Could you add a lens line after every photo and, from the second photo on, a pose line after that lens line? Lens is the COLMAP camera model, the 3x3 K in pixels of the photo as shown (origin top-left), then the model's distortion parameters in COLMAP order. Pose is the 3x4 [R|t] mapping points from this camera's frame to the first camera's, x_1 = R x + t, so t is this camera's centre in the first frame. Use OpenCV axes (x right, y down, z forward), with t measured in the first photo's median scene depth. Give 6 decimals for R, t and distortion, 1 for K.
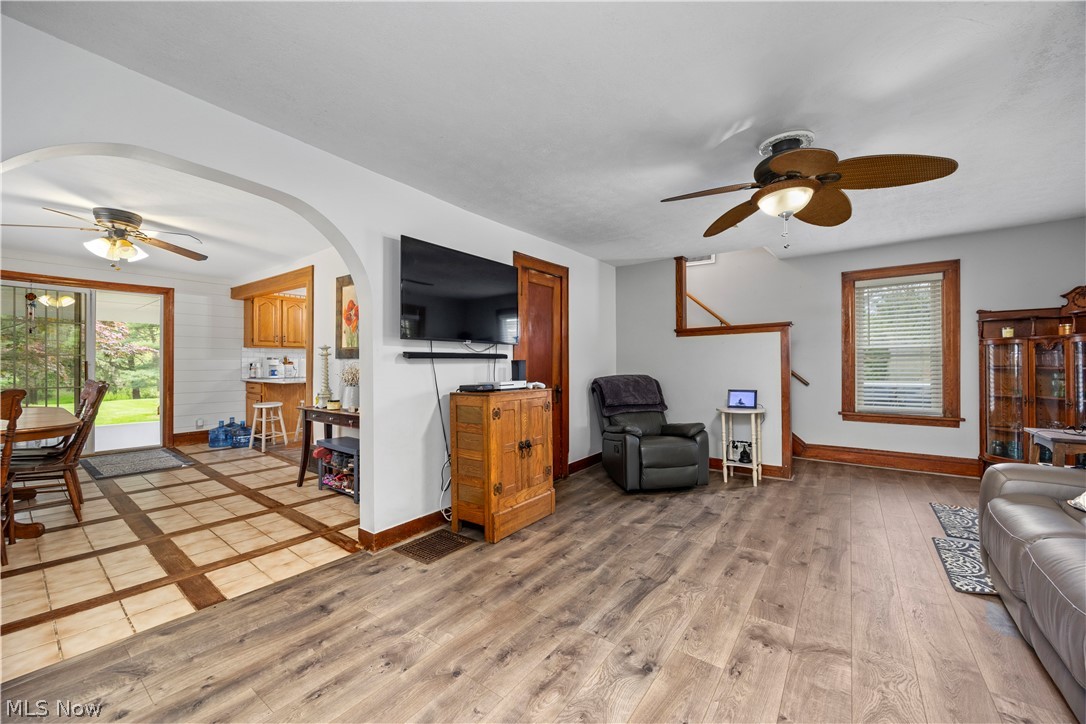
lens RADIAL K [[416.8, 0, 541.9], [0, 416.8, 364.2], [0, 0, 1]] dist [-0.002249, -0.000230]
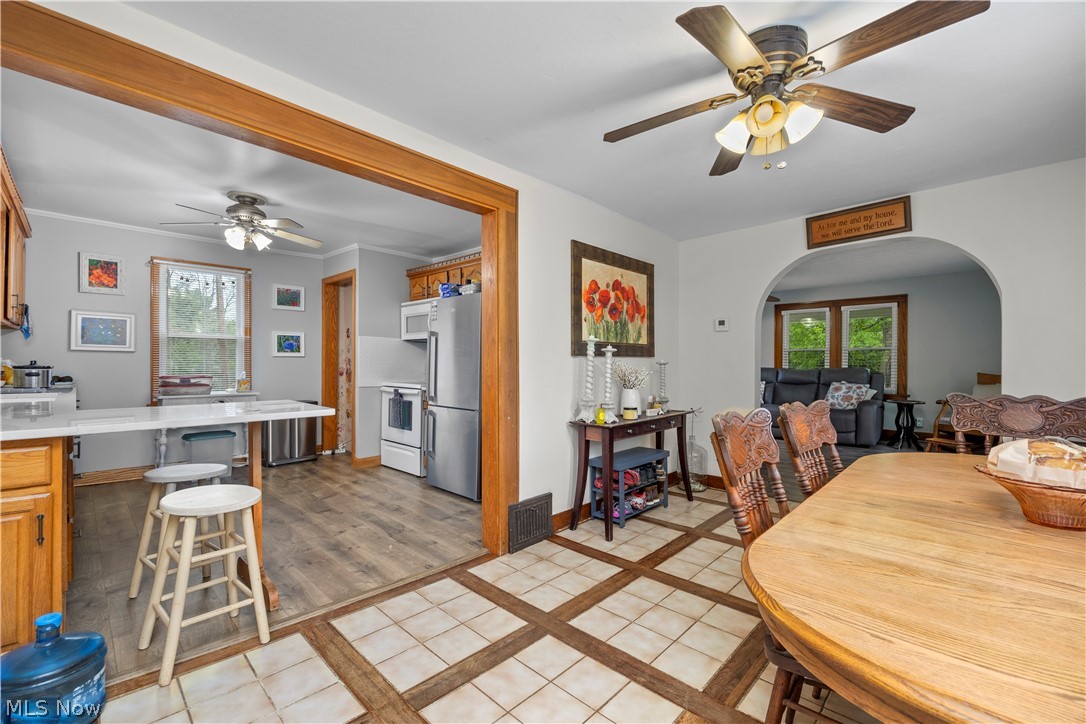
lens RADIAL K [[455.0, 0, 543.0], [0, 455.0, 362.0], [0, 0, 1]] dist [-0.012712, 0.000110]
pose [[0.114761, 0.000512, 0.993393, -1.647947], [-0.001951, 0.999998, -0.000290, -0.002584], [-0.993391, -0.001905, 0.114762, 1.253765]]
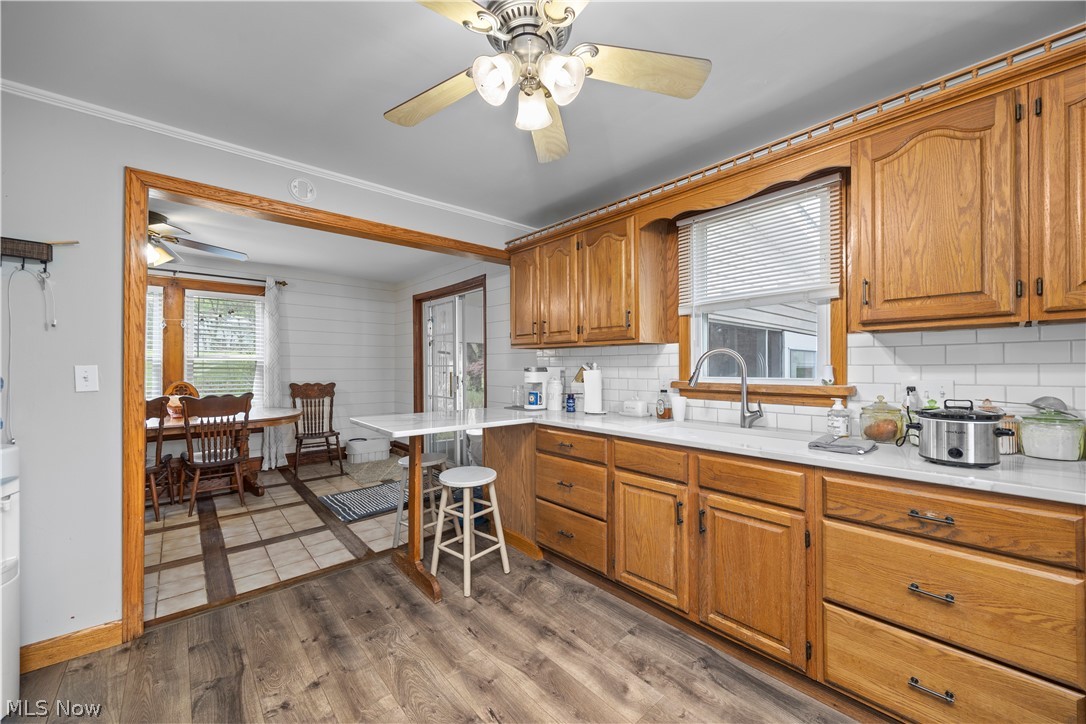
lens RADIAL K [[416.8, 0, 541.9], [0, 416.8, 364.2], [0, 0, 1]] dist [-0.002249, -0.000230]
pose [[-0.198837, -0.006912, -0.980008, -0.308985], [-0.007360, 0.999957, -0.005559, -0.033584], [0.980005, 0.006107, -0.198879, 2.150910]]
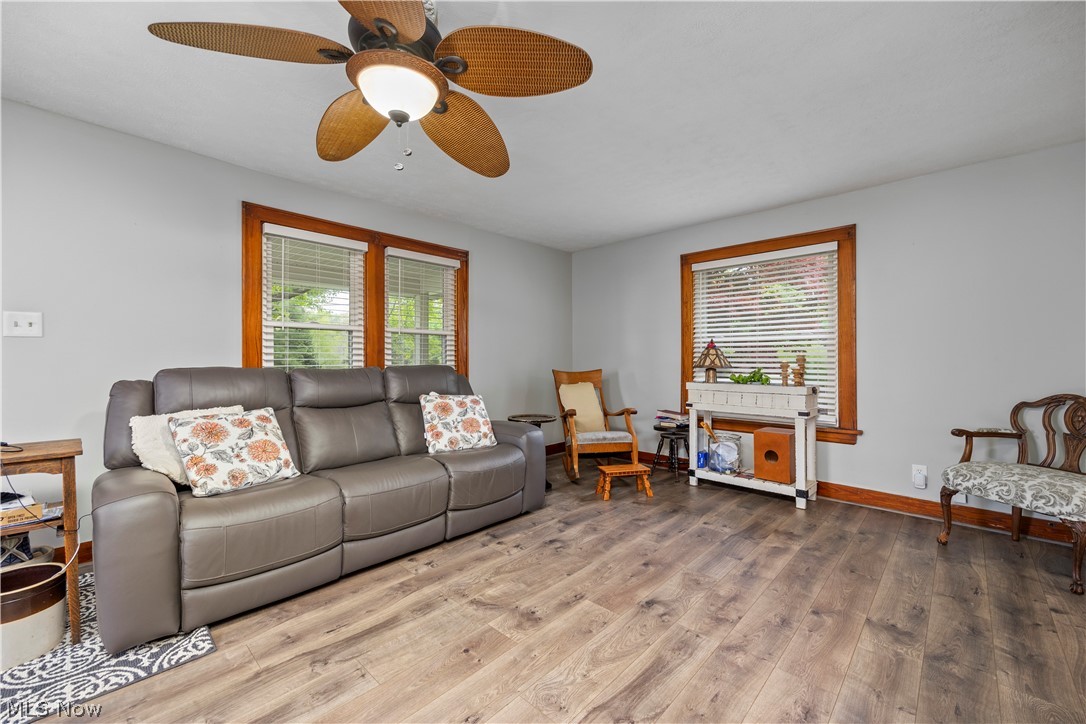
lens RADIAL K [[438.3, 0, 541.2], [0, 438.3, 358.6], [0, 0, 1]] dist [0.008243, -0.000045]
pose [[-0.992889, 0.004744, 0.118952, 0.198754], [0.003798, 0.999959, -0.008178, 0.013895], [-0.118986, -0.007668, -0.992866, 1.118727]]
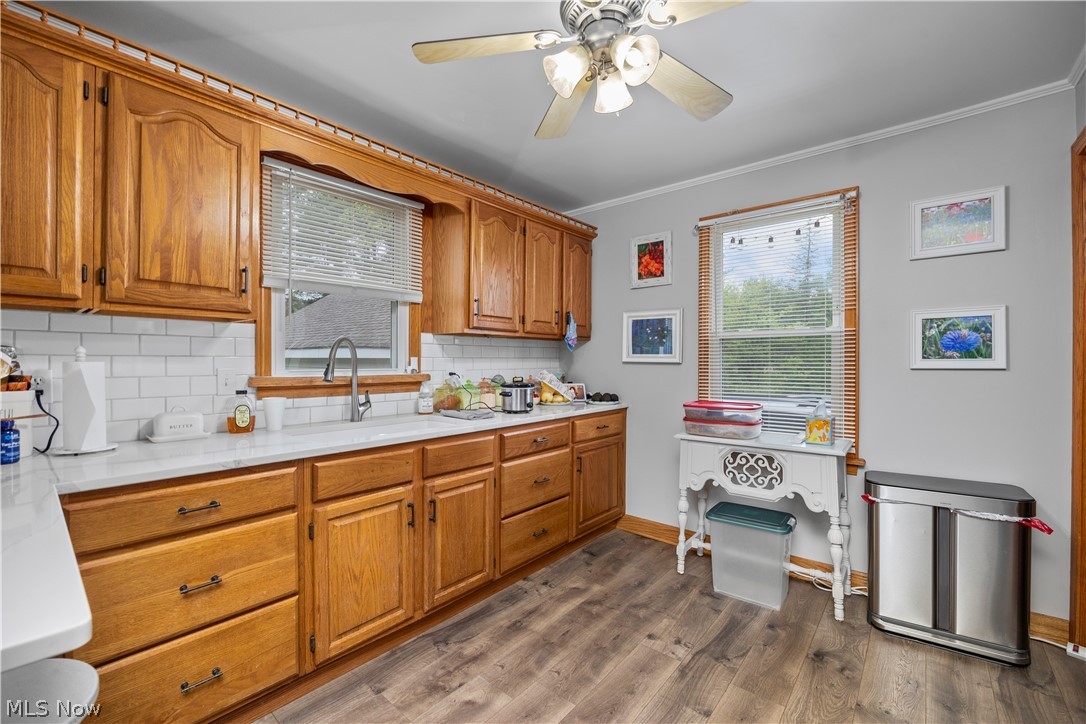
lens RADIAL K [[455.0, 0, 543.0], [0, 455.0, 362.0], [0, 0, 1]] dist [-0.012712, 0.000110]
pose [[0.998675, 0.002379, -0.051406, -0.710980], [-0.002728, 0.999974, -0.006725, -0.024893], [0.051388, 0.006856, 0.998655, 1.653964]]
